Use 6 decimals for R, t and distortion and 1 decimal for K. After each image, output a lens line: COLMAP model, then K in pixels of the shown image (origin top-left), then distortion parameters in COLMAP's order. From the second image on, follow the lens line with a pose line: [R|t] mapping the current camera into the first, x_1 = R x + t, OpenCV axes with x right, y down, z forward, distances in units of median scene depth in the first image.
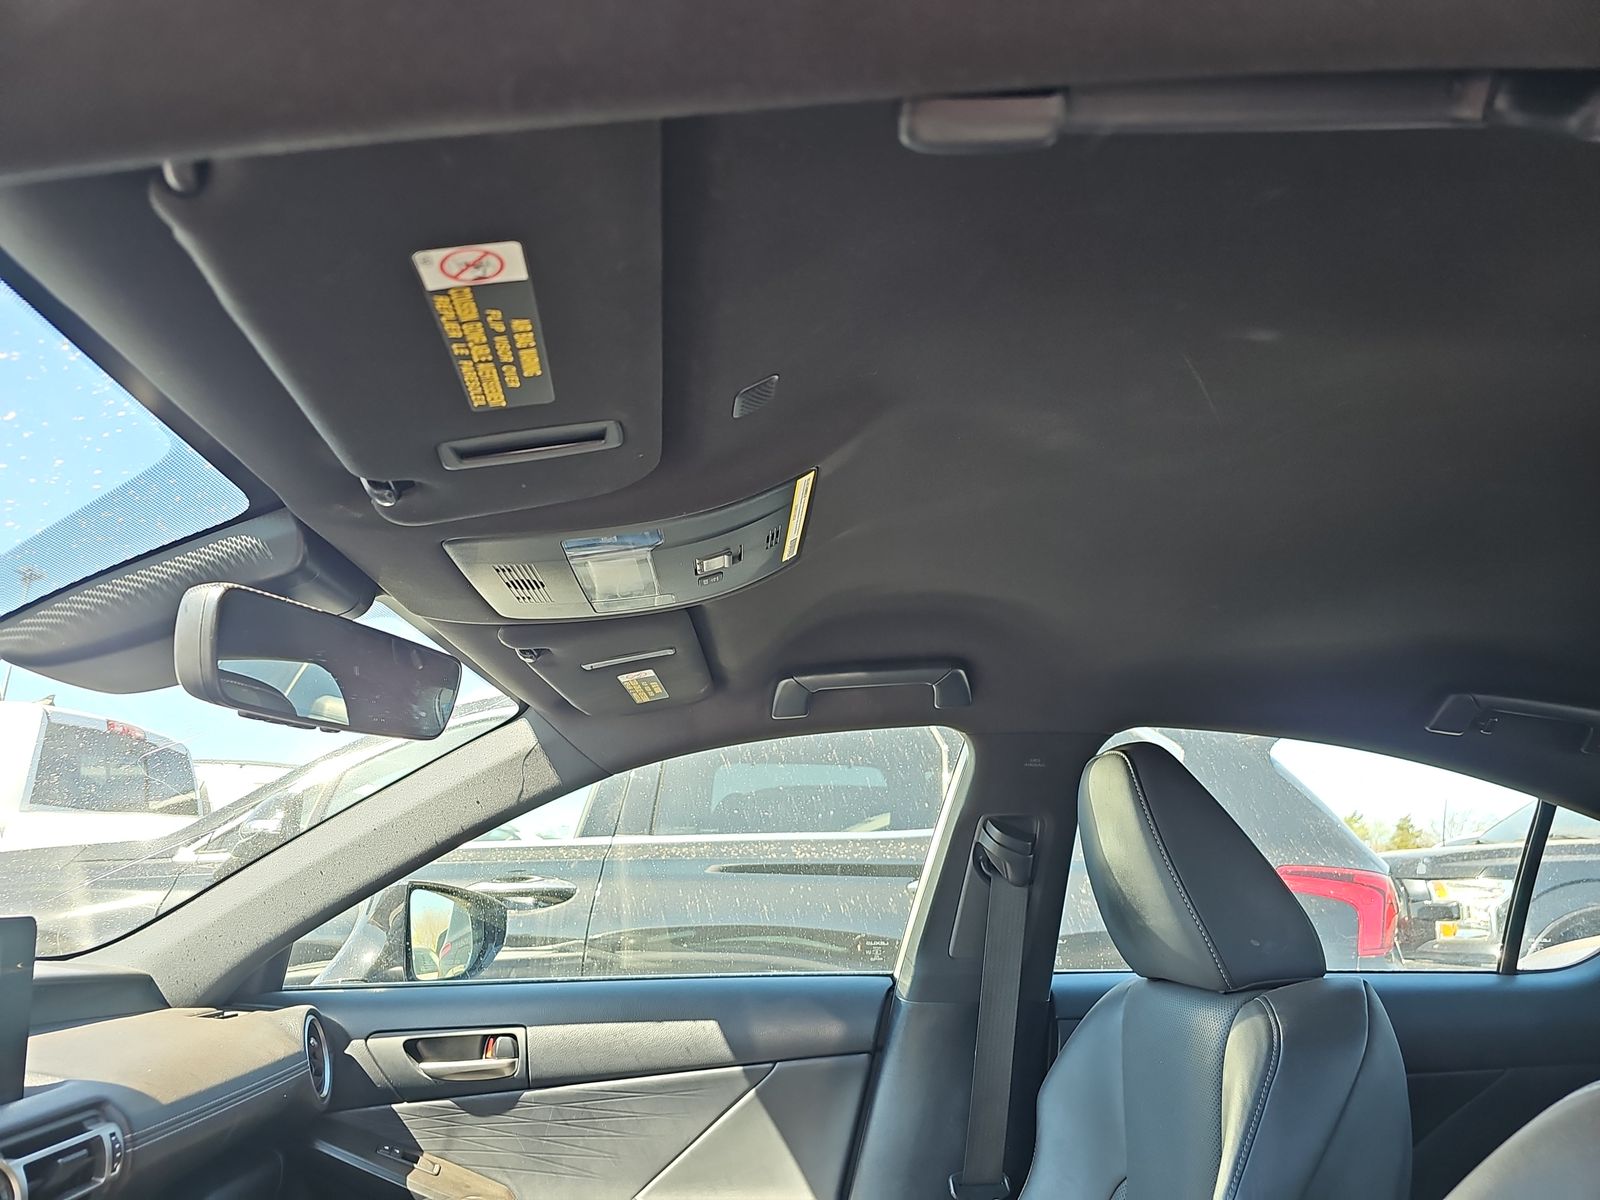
lens RADIAL K [[1063.9, 0, 798.0], [0, 1063.9, 596.5], [0, 0, 1]] dist [0.028365, -0.018992]
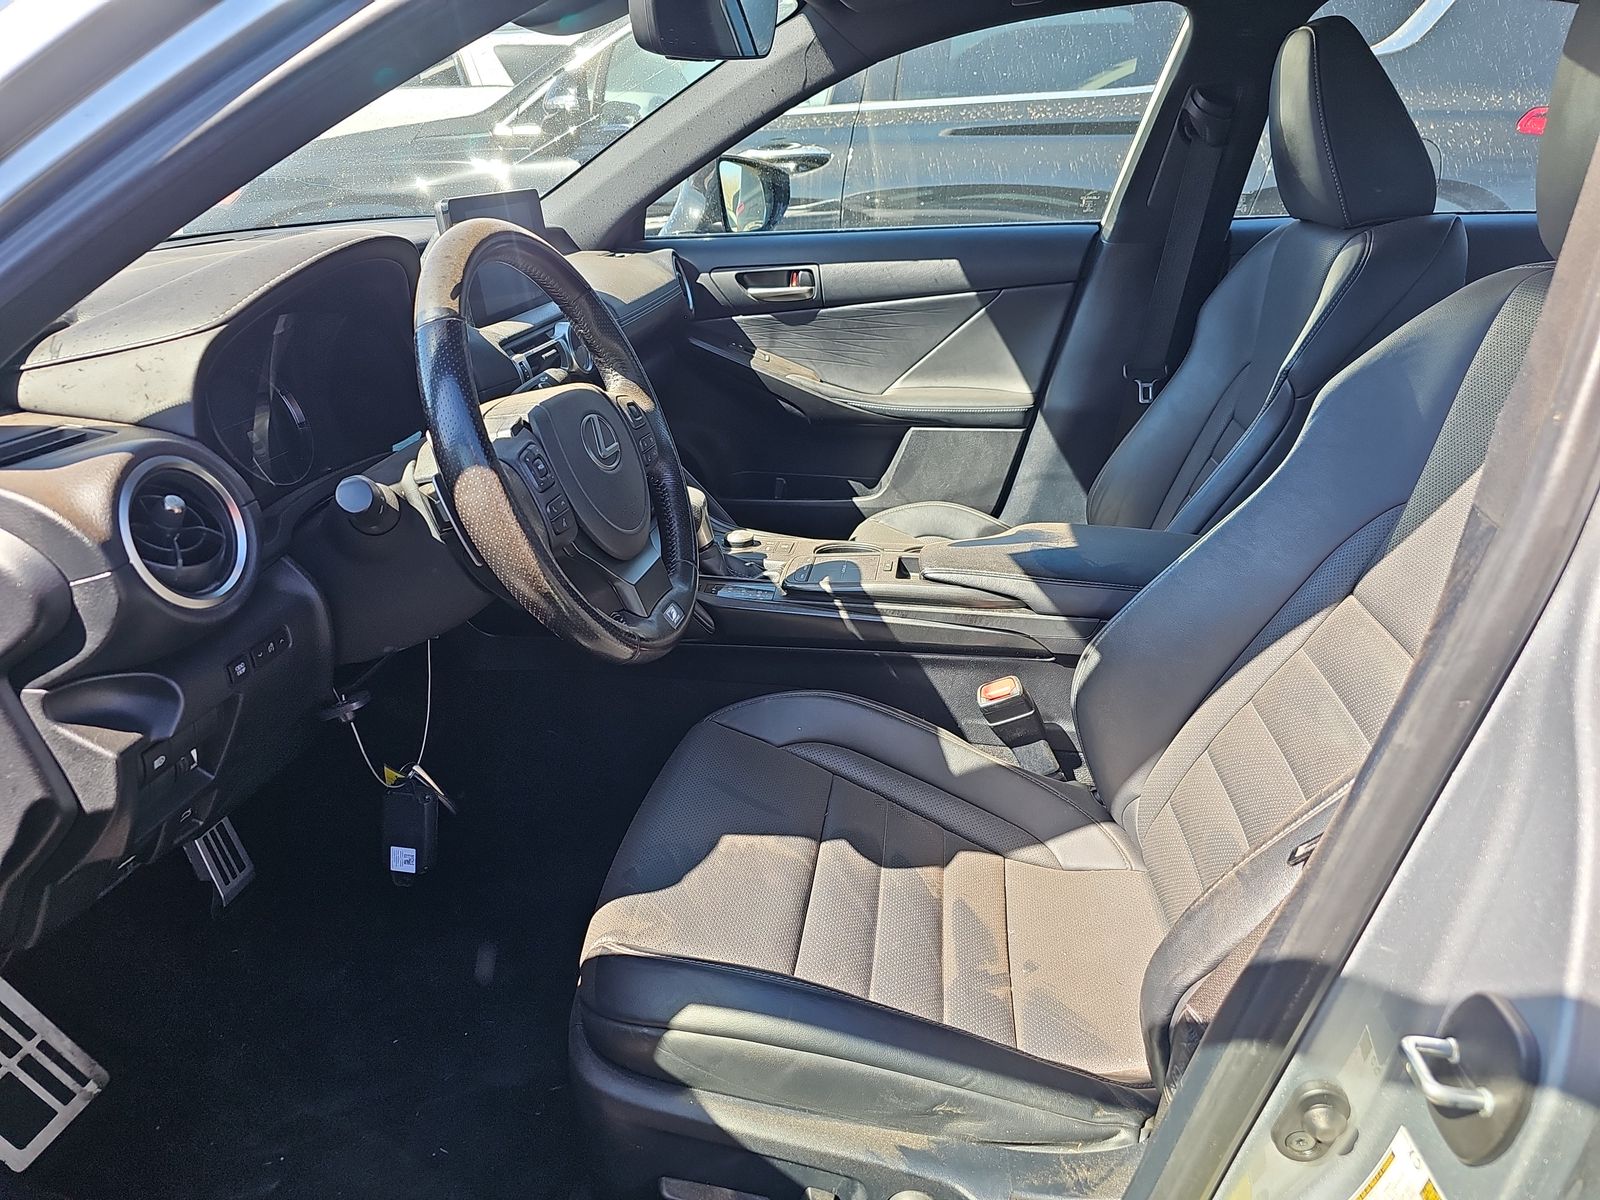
lens RADIAL K [[1063.9, 0, 790.8], [0, 1063.9, 601.2], [0, 0, 1]] dist [0.028365, -0.018992]
pose [[0.977857, 0.057961, -0.201086, 0.012175], [0.079794, 0.785025, 0.614304, -0.102337], [0.193463, -0.616747, 0.763017, -0.317696]]
